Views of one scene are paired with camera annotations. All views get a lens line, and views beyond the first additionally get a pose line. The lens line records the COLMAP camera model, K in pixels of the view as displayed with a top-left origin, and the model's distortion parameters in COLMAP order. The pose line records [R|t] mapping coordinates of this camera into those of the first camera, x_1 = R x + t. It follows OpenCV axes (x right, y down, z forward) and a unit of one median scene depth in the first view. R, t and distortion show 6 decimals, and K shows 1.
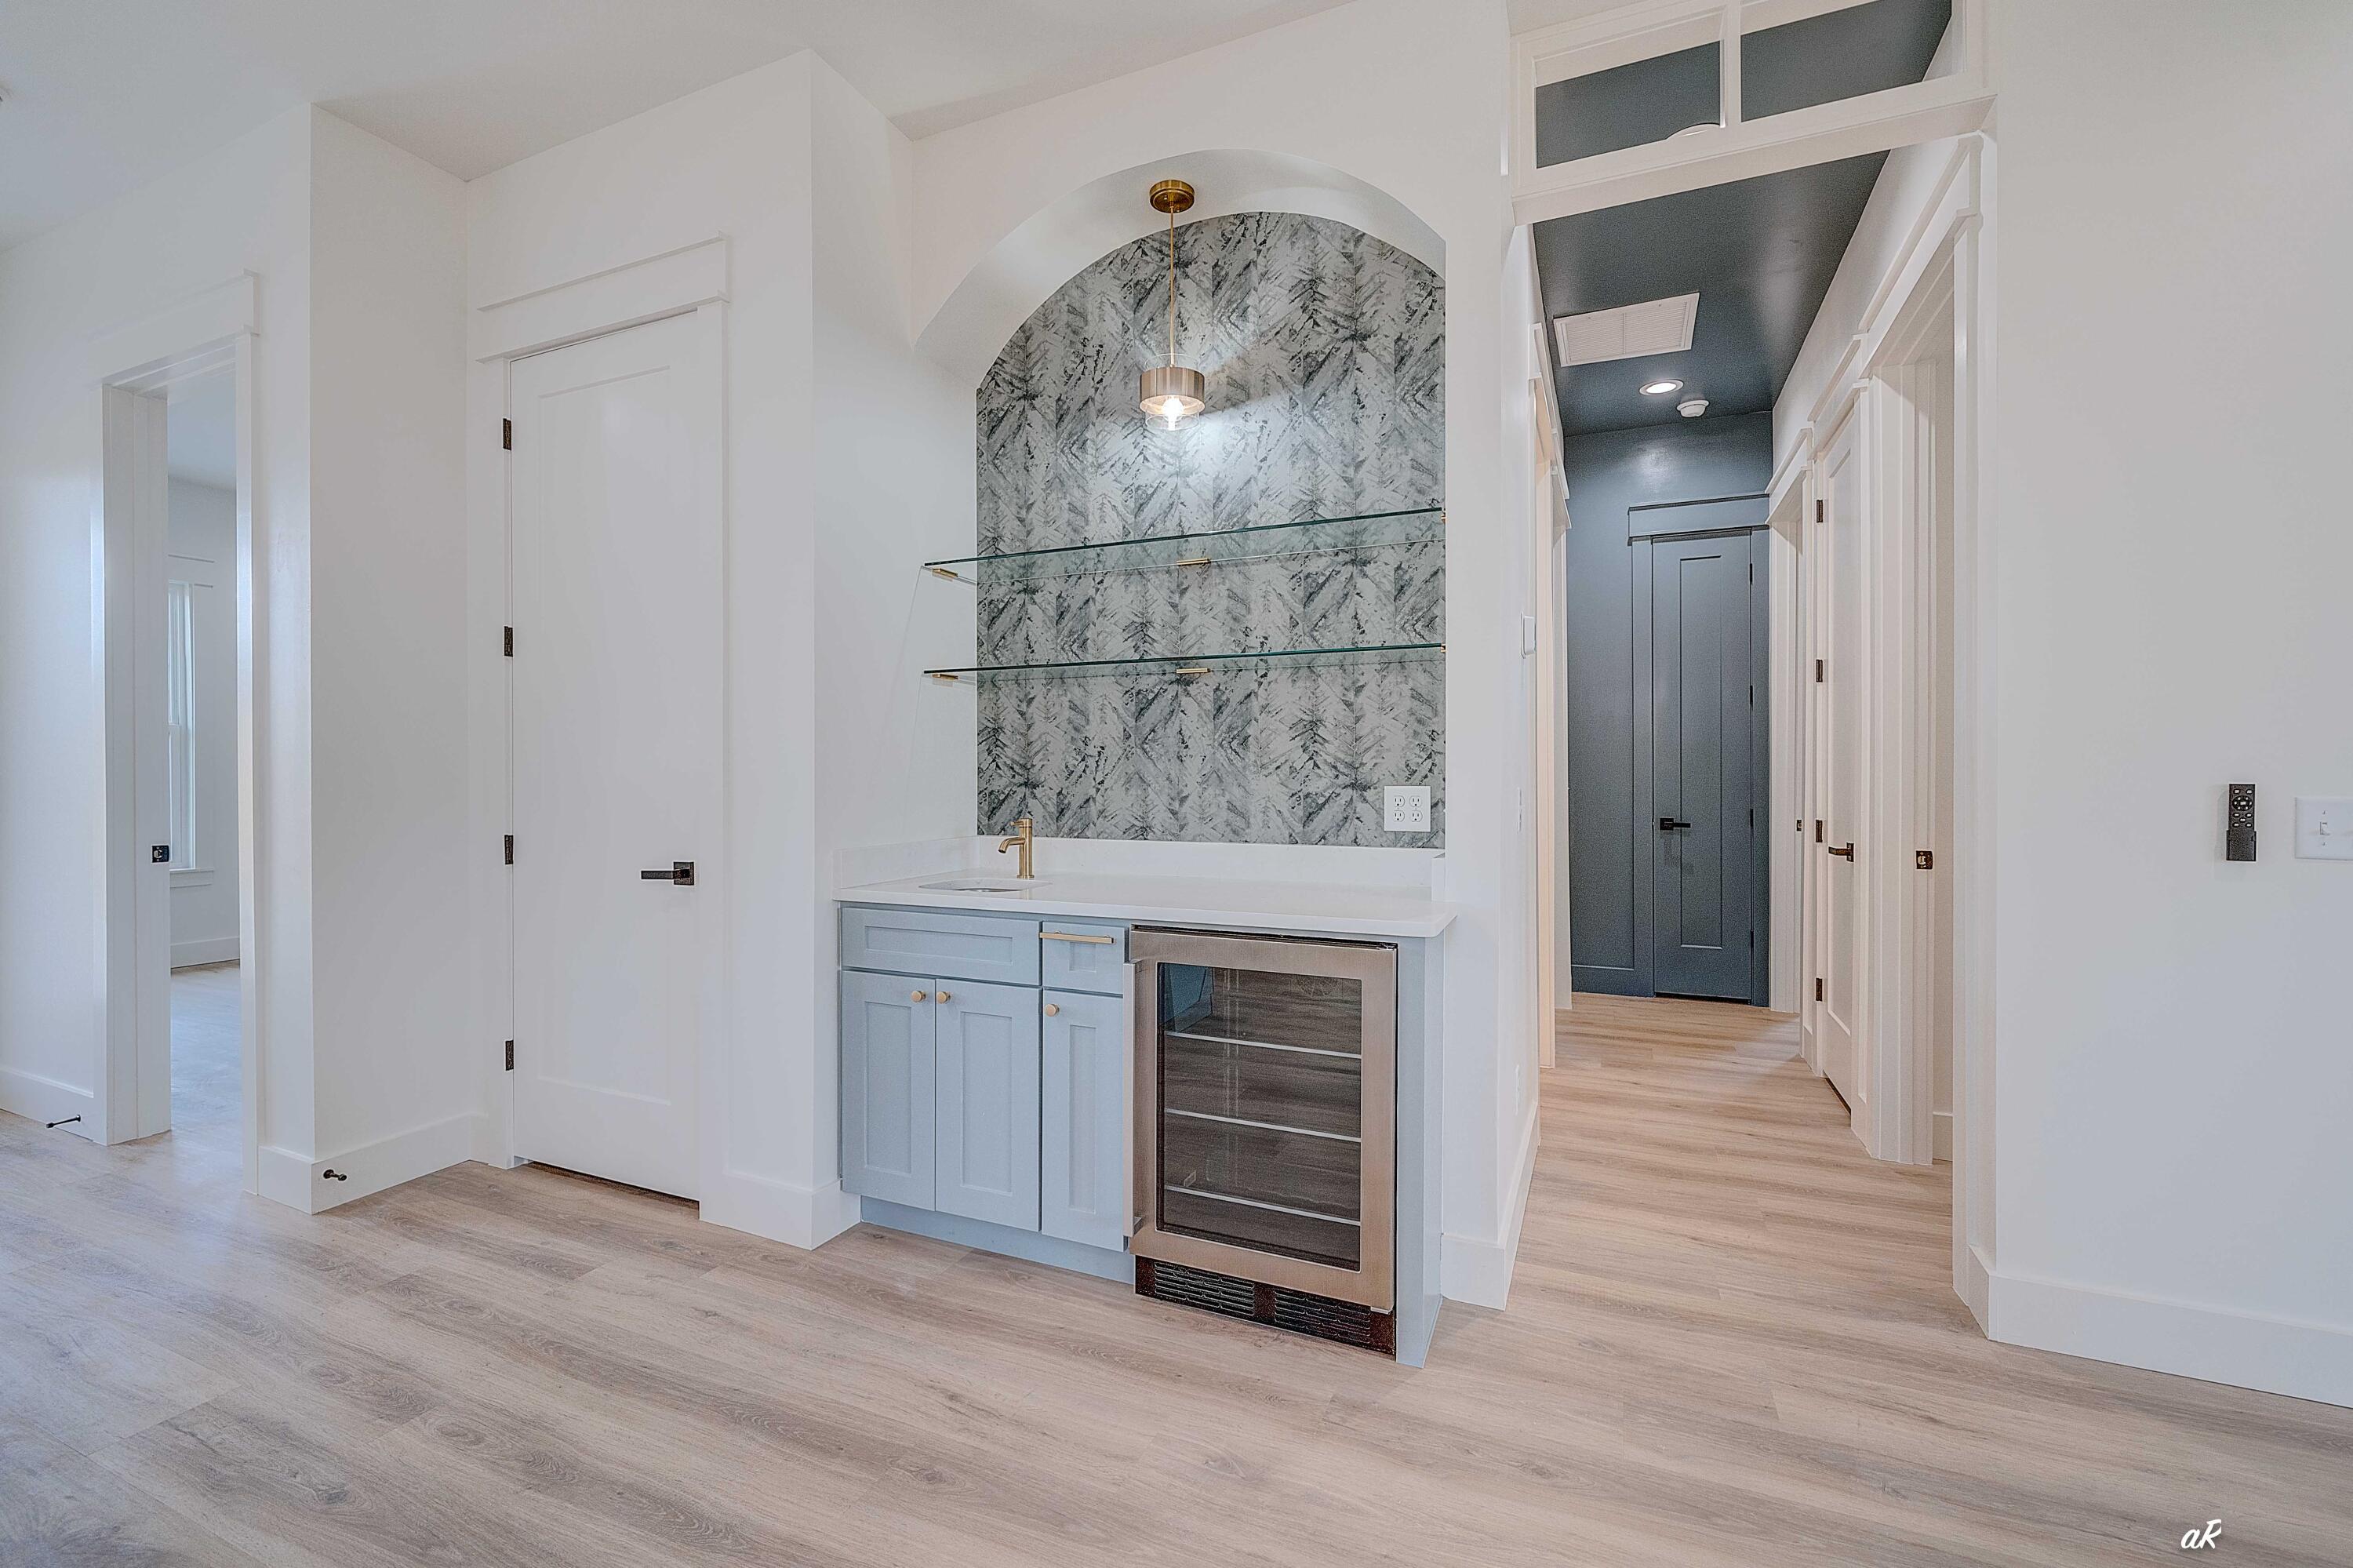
lens RADIAL K [[991.4, 0, 1184.3], [0, 991.4, 778.5], [0, 0, 1]] dist [0.000867, -0.000016]
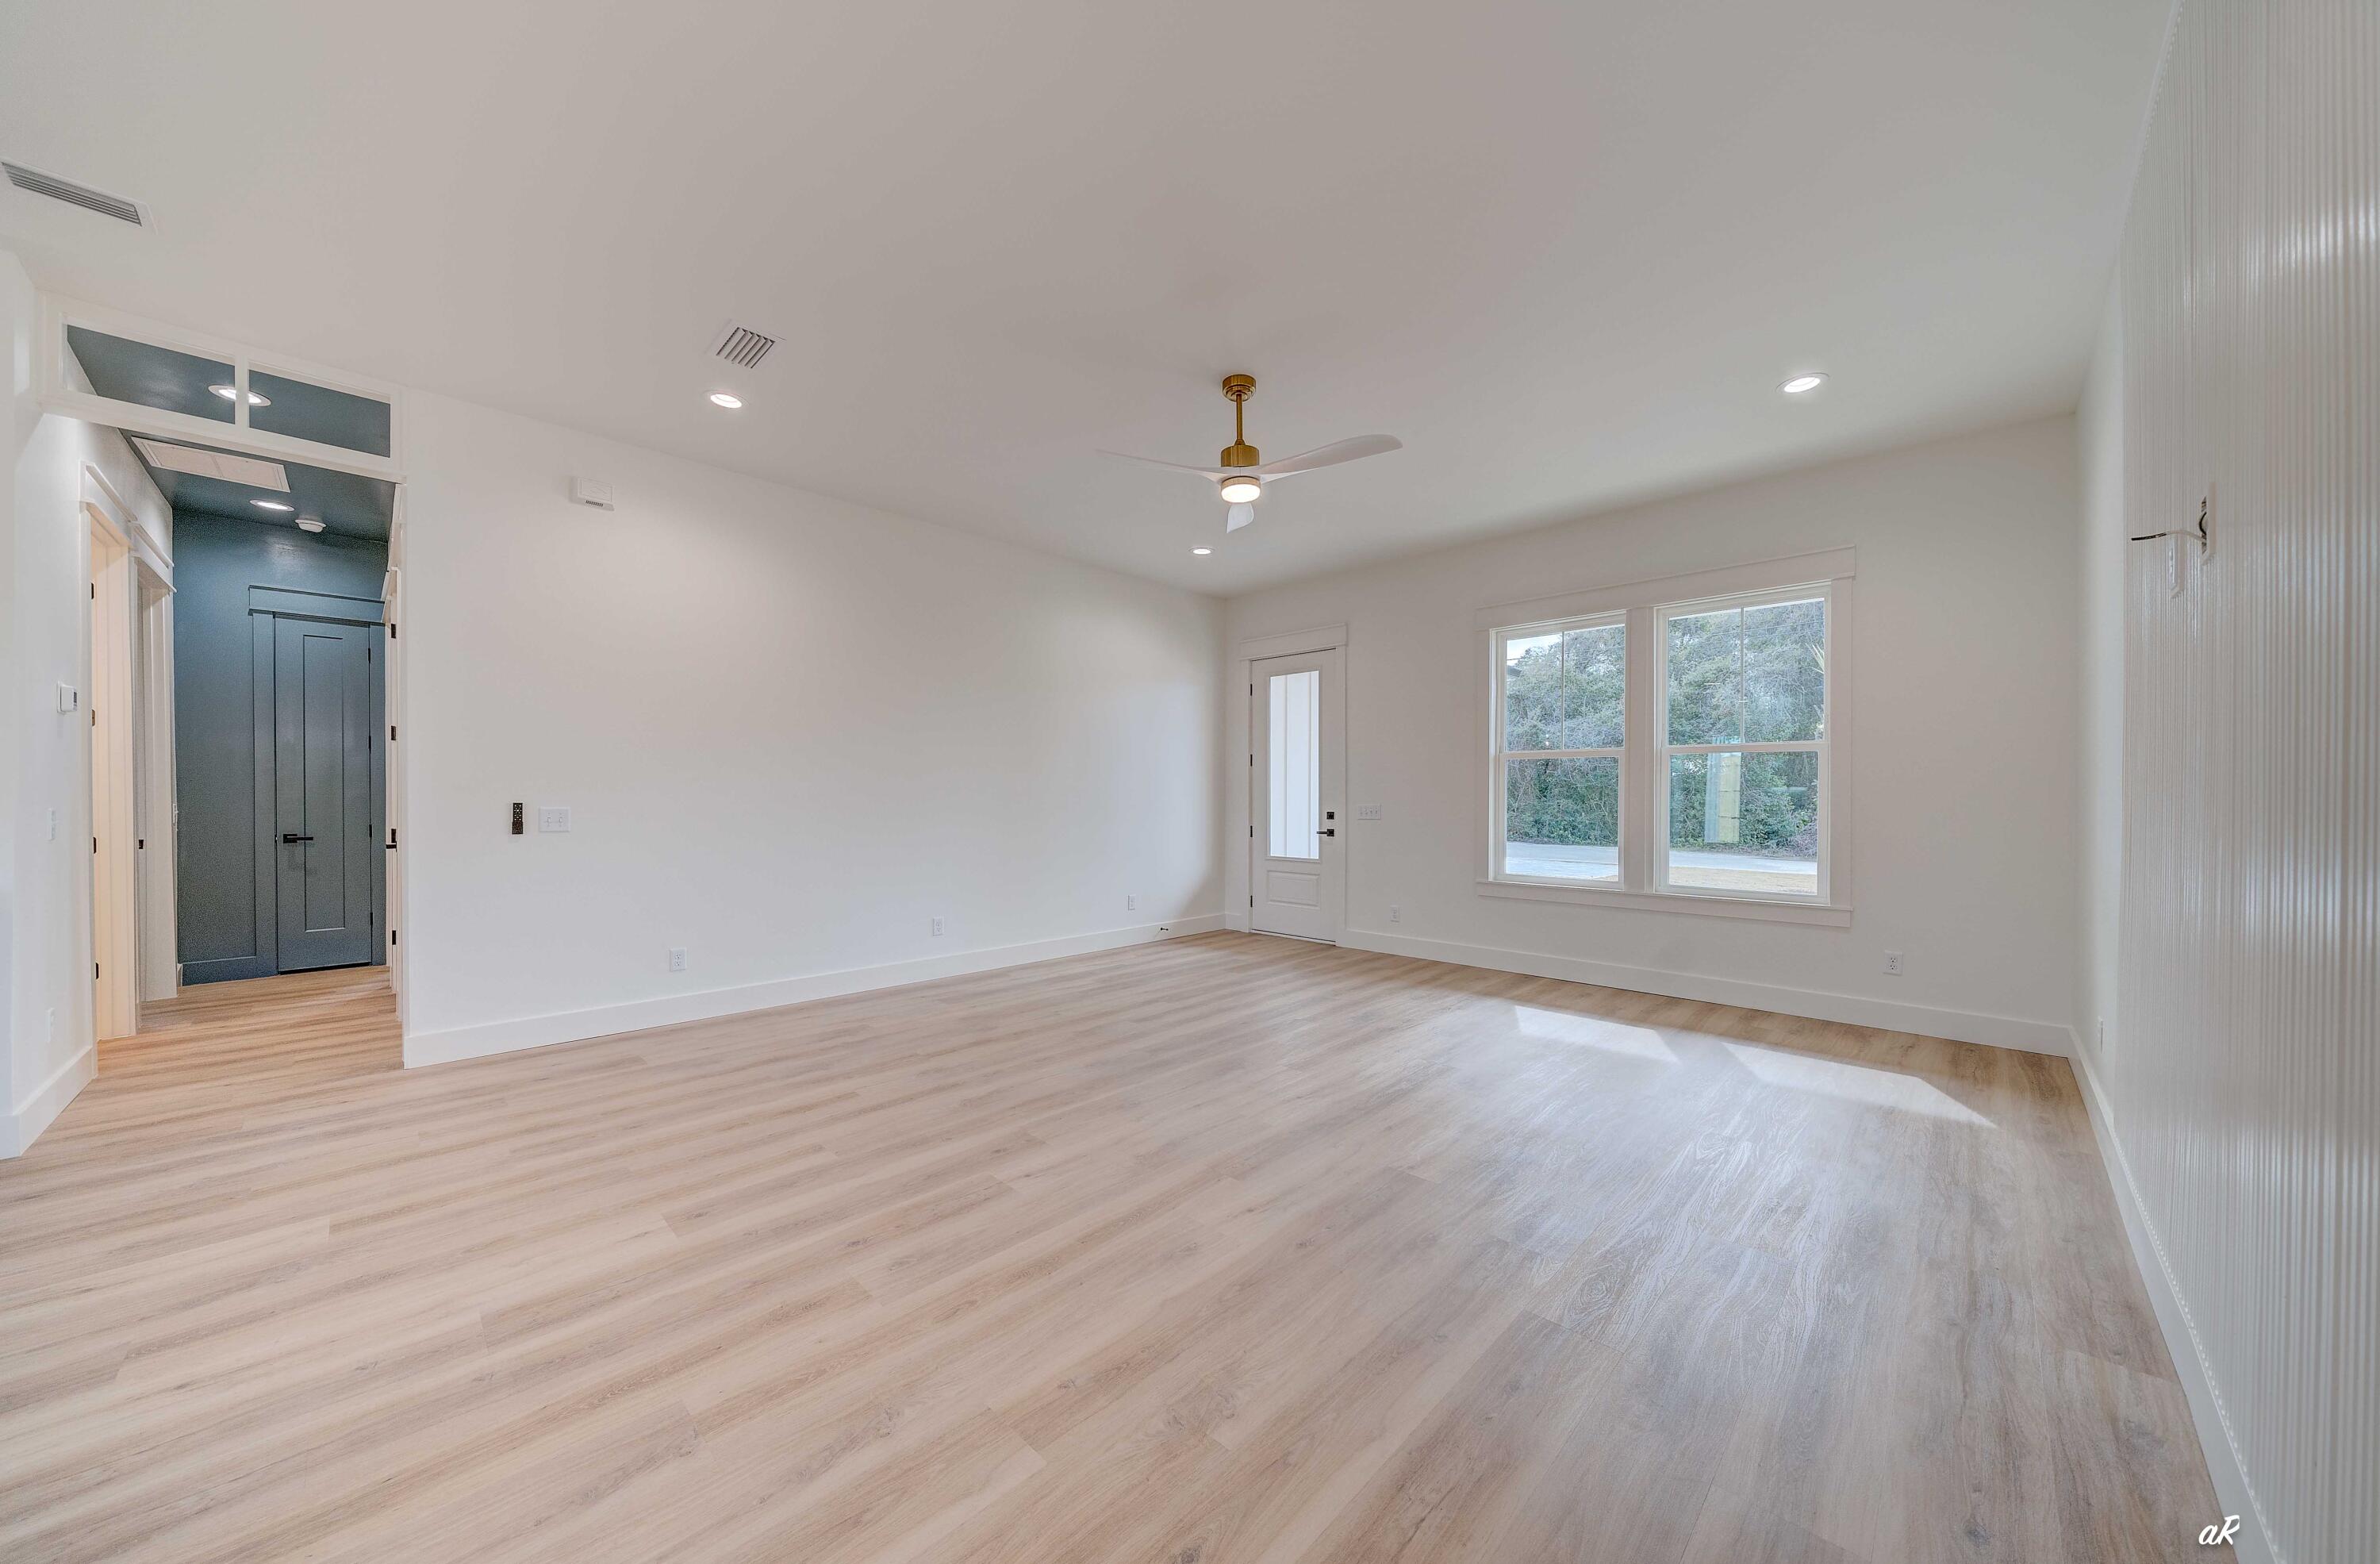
lens RADIAL K [[828.0, 0, 1147.4], [0, 828.0, 796.9], [0, 0, 1]] dist [0.000764, -0.000013]
pose [[0.387379, 0.006116, 0.921900, -0.129806], [0.004478, 0.999954, -0.008515, 0.011325], [-0.921910, 0.007427, 0.387334, -0.789268]]
